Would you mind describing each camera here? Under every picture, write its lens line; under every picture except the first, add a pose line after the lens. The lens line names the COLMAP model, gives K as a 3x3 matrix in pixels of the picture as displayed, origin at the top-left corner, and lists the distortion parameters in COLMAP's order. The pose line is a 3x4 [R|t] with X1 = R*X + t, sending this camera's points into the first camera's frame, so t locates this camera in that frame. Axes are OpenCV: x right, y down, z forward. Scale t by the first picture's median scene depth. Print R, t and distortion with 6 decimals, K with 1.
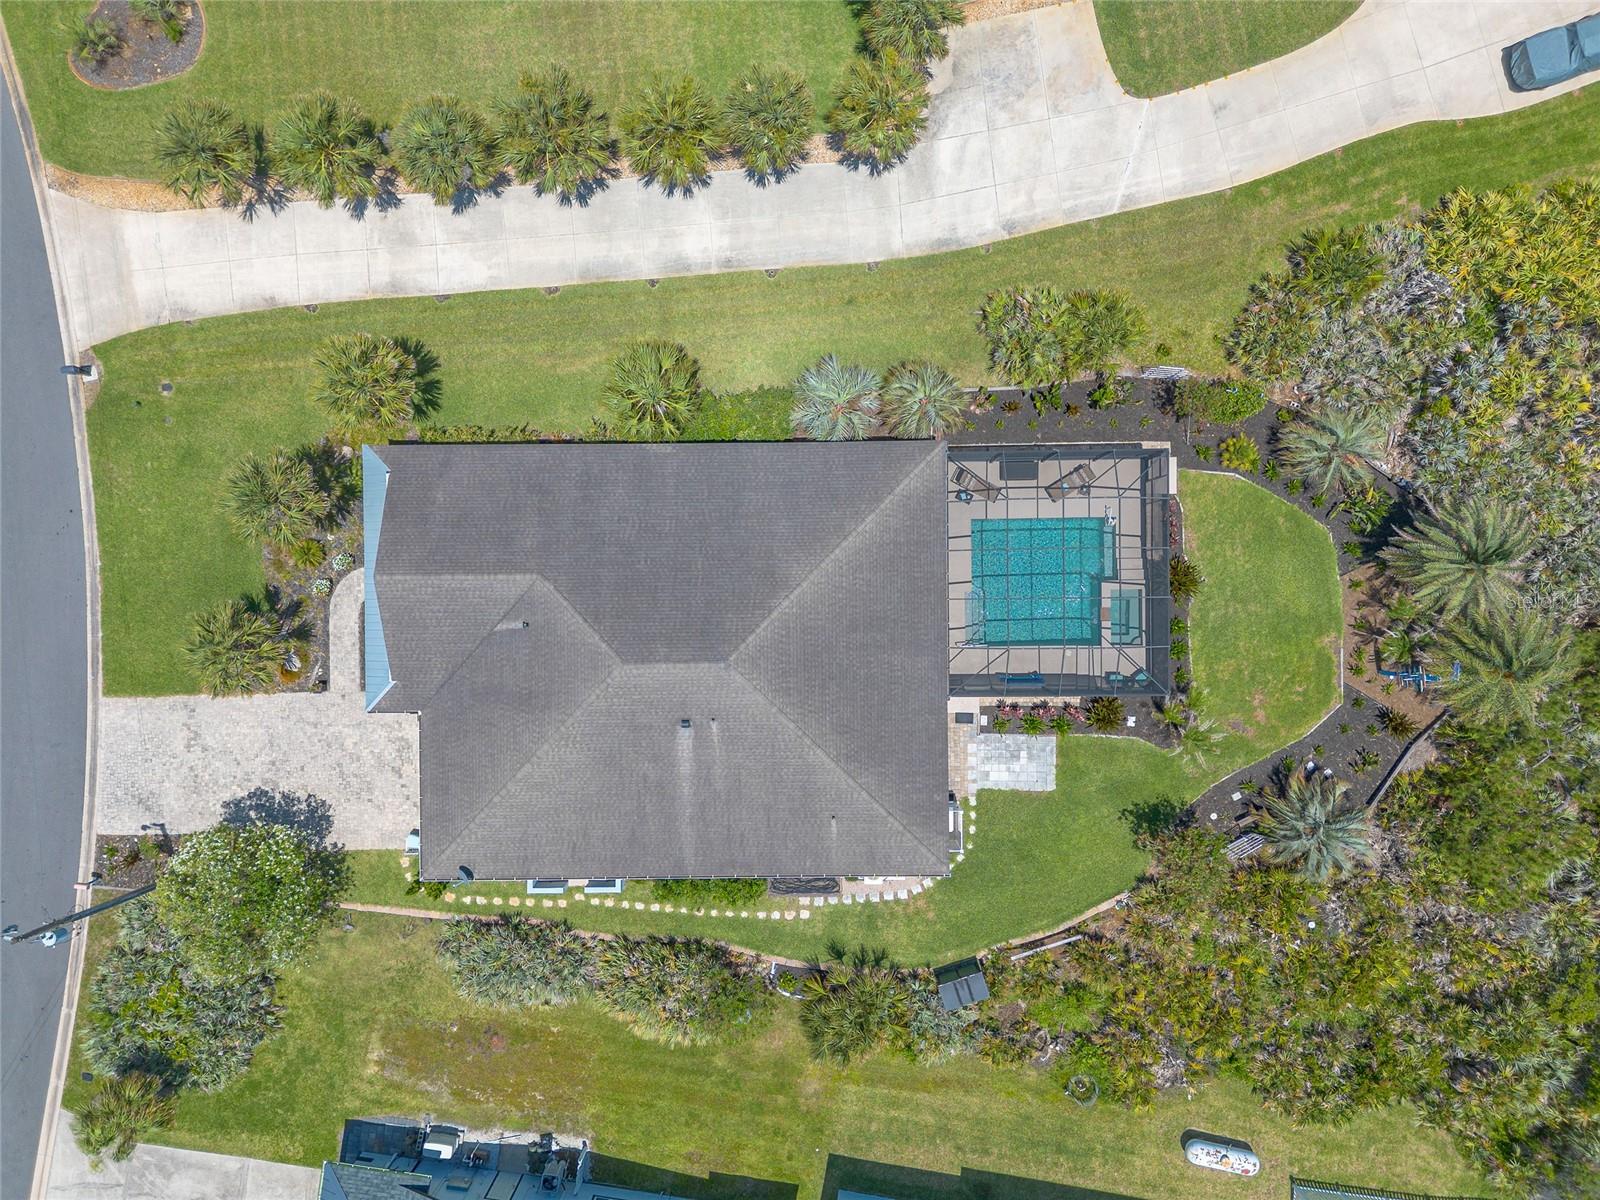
lens RADIAL K [[1127.6, 0, 796.8], [0, 1127.6, 611.6], [0, 0, 1]] dist [0.074524, -0.077596]
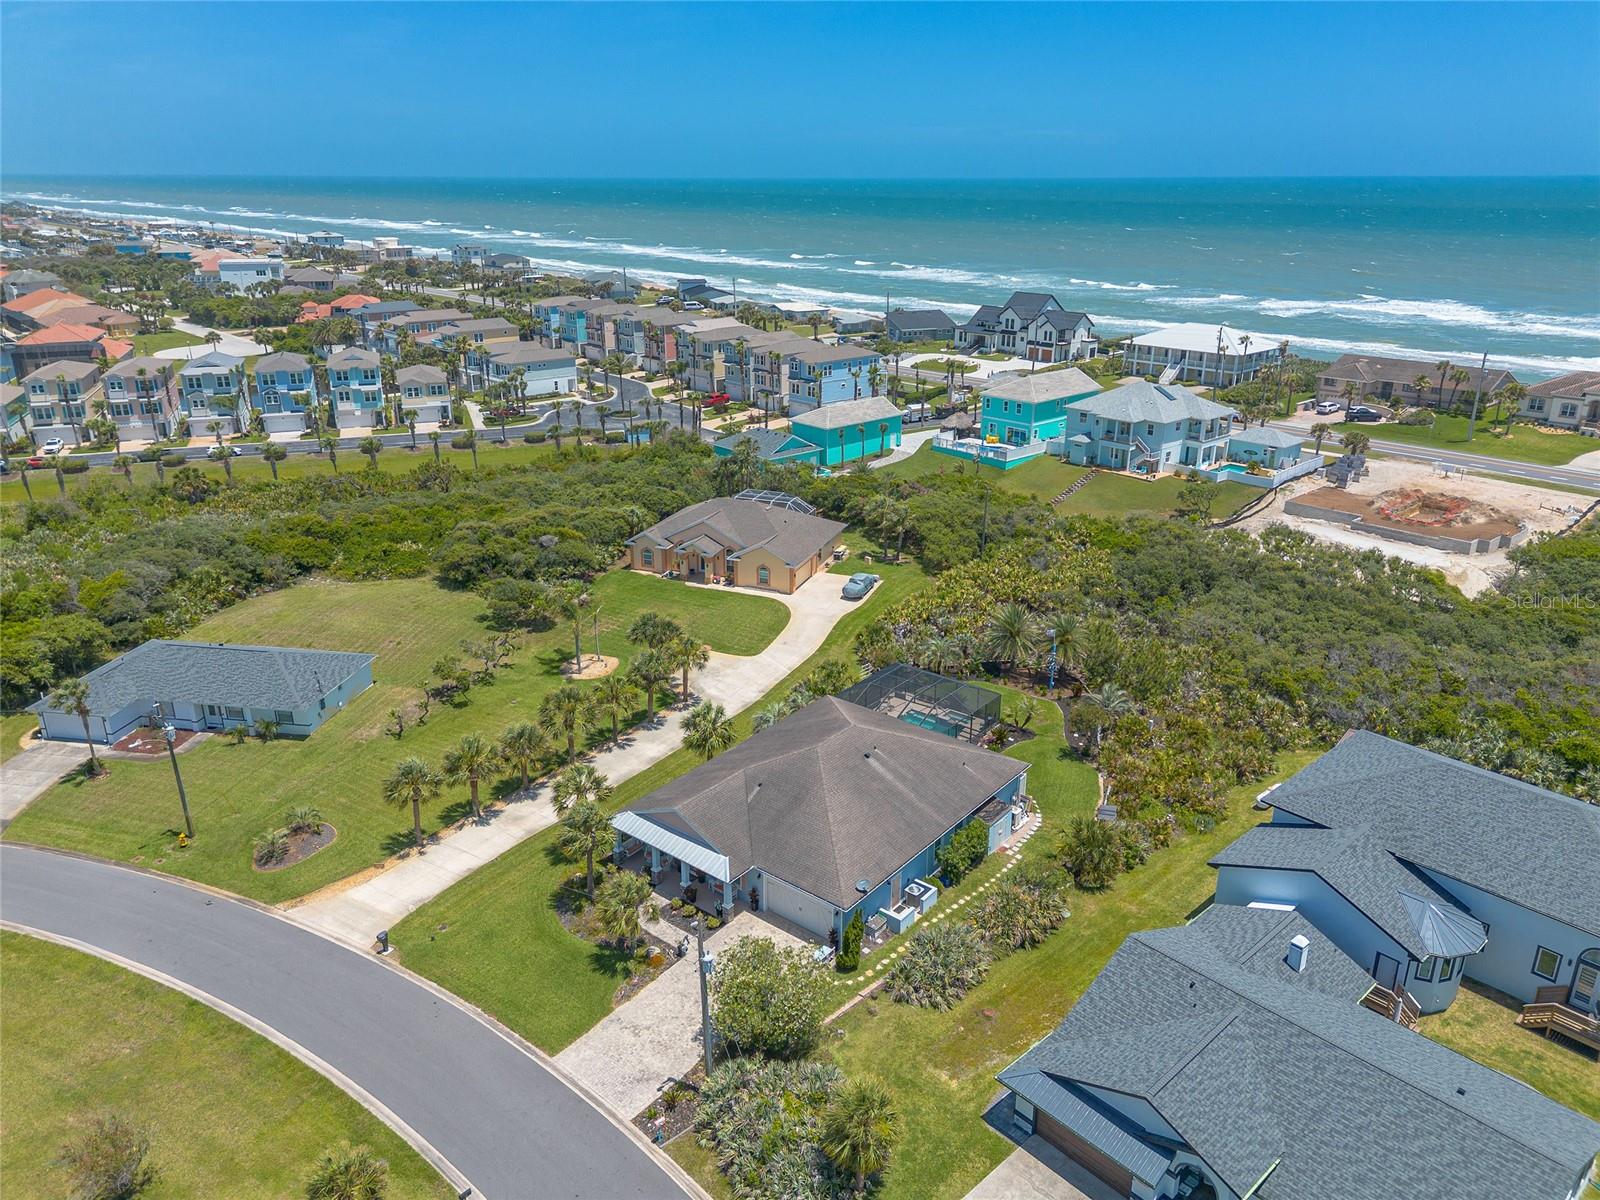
lens RADIAL K [[1127.6, 0, 796.8], [0, 1127.6, 611.6], [0, 0, 1]] dist [0.074524, -0.077596]
pose [[0.634582, -0.265524, 0.725812, -1.175896], [0.772854, 0.219477, -0.595421, 0.859028], [-0.001200, 0.938790, 0.344487, 0.183669]]
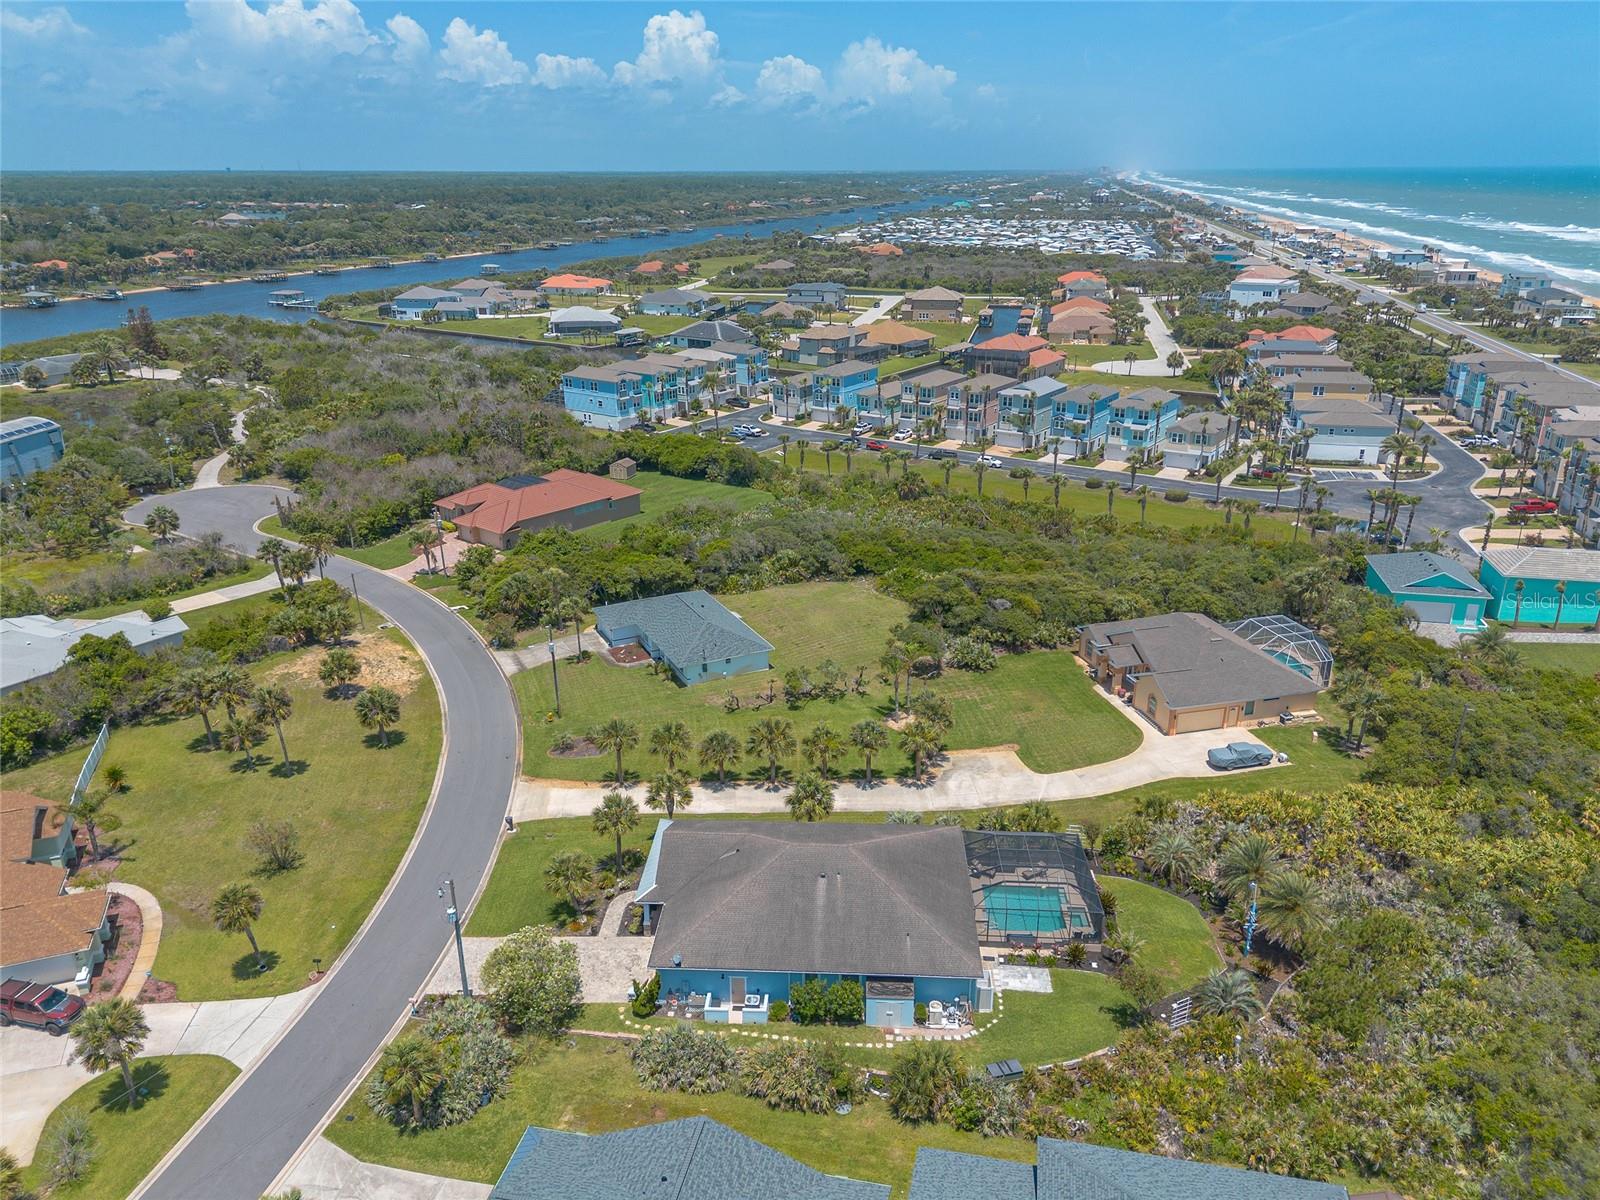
lens RADIAL K [[1127.6, 0, 796.8], [0, 1127.6, 611.6], [0, 0, 1]] dist [0.074524, -0.077596]
pose [[0.997989, 0.029232, -0.056249, -0.045207], [-0.062953, 0.352894, -0.933543, 1.422768], [-0.007439, 0.935207, 0.354024, -0.021141]]
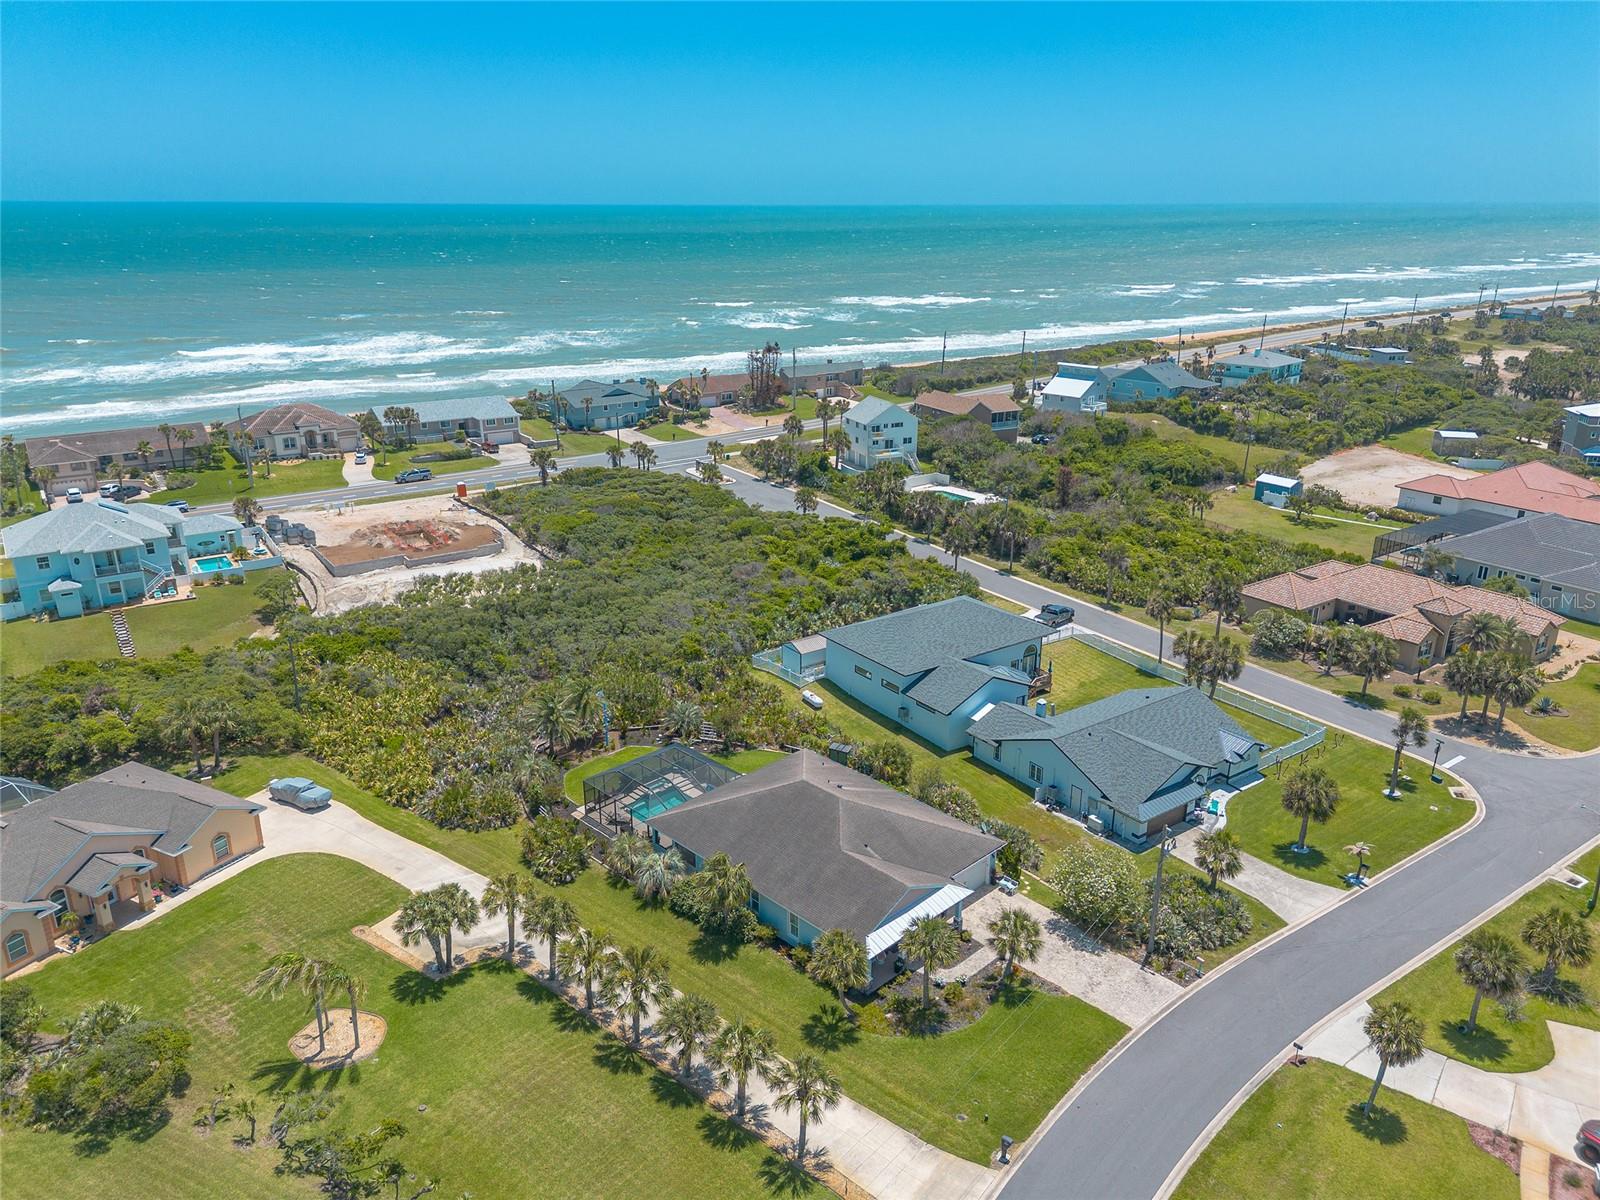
lens RADIAL K [[1127.6, 0, 796.8], [0, 1127.6, 611.6], [0, 0, 1]] dist [0.074524, -0.077596]
pose [[-0.692520, -0.234443, 0.682241, -1.179245], [0.721284, -0.241872, 0.649035, -1.040333], [0.012853, 0.941560, 0.336601, 0.022169]]
